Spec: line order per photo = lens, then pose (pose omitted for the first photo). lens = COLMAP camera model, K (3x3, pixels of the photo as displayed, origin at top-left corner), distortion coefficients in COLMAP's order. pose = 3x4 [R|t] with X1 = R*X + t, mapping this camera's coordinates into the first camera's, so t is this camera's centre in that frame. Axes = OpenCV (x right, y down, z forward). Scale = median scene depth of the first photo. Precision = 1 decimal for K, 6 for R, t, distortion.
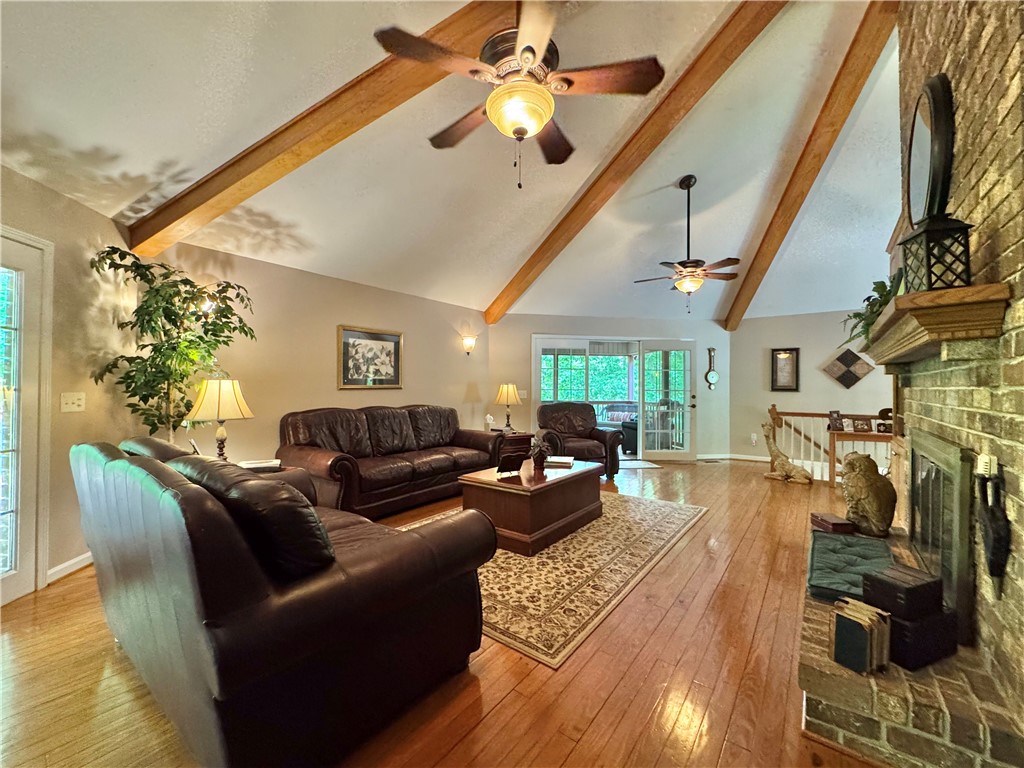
lens RADIAL K [[418.2, 0, 516.1], [0, 418.2, 385.7], [0, 0, 1]] dist [-0.000696, -0.000075]
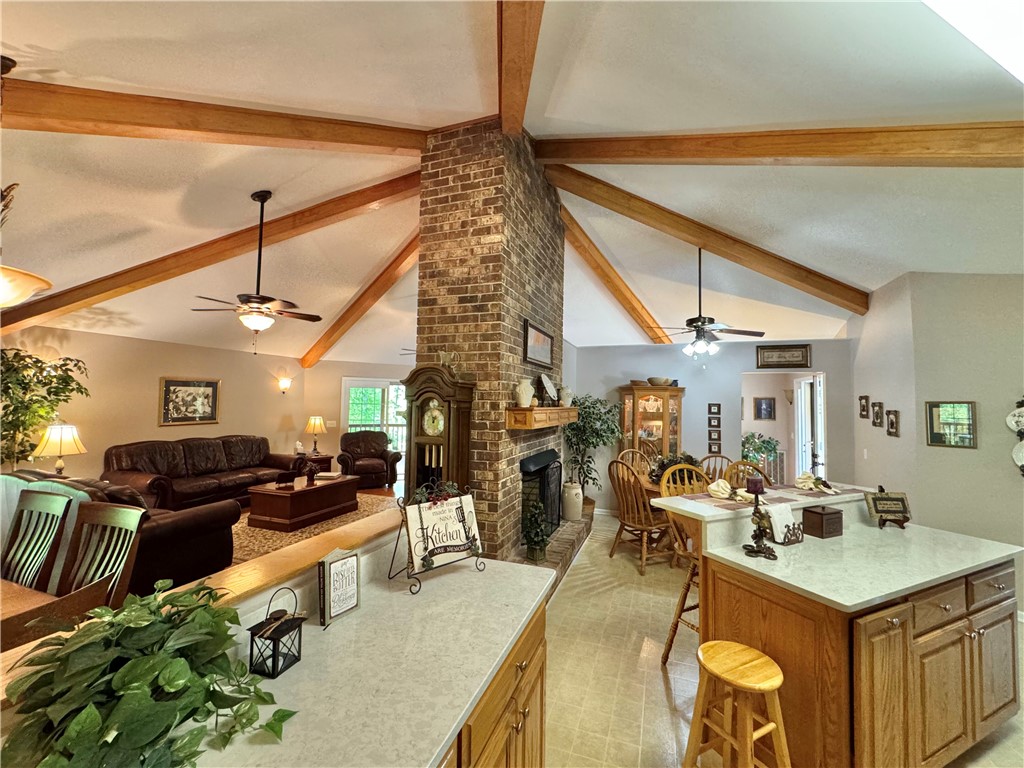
lens RADIAL K [[418.2, 0, 509.5], [0, 418.2, 386.1], [0, 0, 1]] dist [-0.000696, -0.000075]
pose [[0.957669, 0.024636, 0.286816, 0.255862], [-0.015605, 0.999309, -0.033731, -0.092795], [-0.287449, 0.027828, 0.957392, -0.589919]]
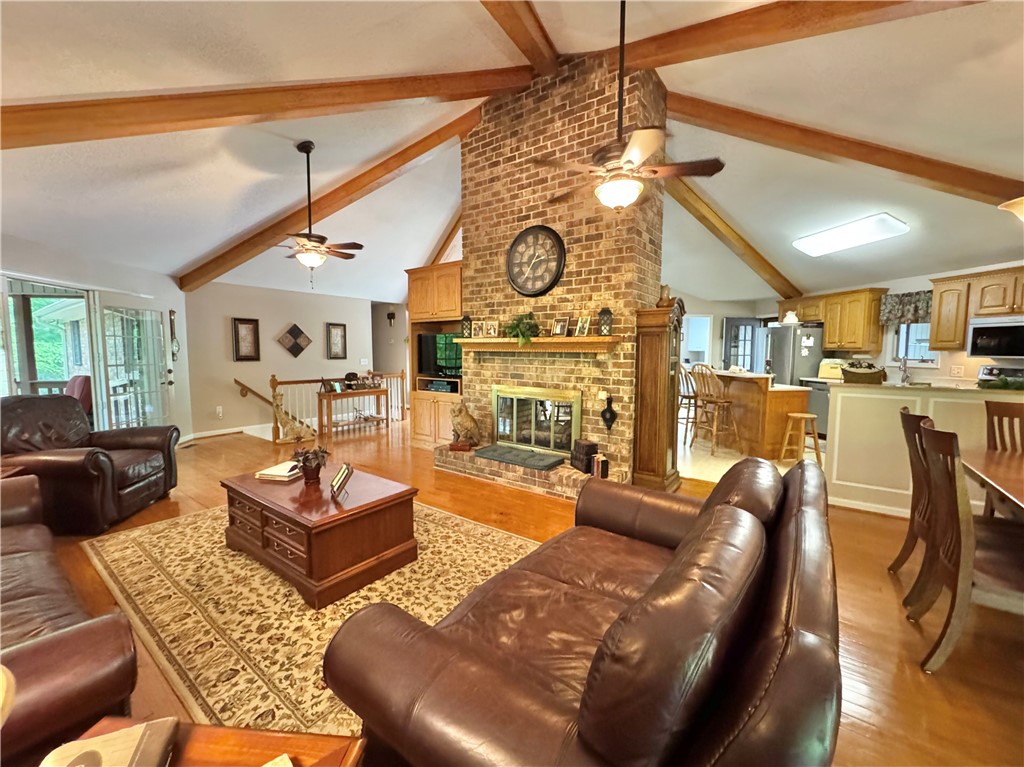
lens RADIAL K [[418.2, 0, 510.4], [0, 418.2, 382.3], [0, 0, 1]] dist [-0.000696, -0.000075]
pose [[0.006934, -0.083024, 0.996523, -0.564030], [-0.010287, 0.996489, 0.083093, -0.038783], [-0.999923, -0.010827, 0.006056, 0.522075]]
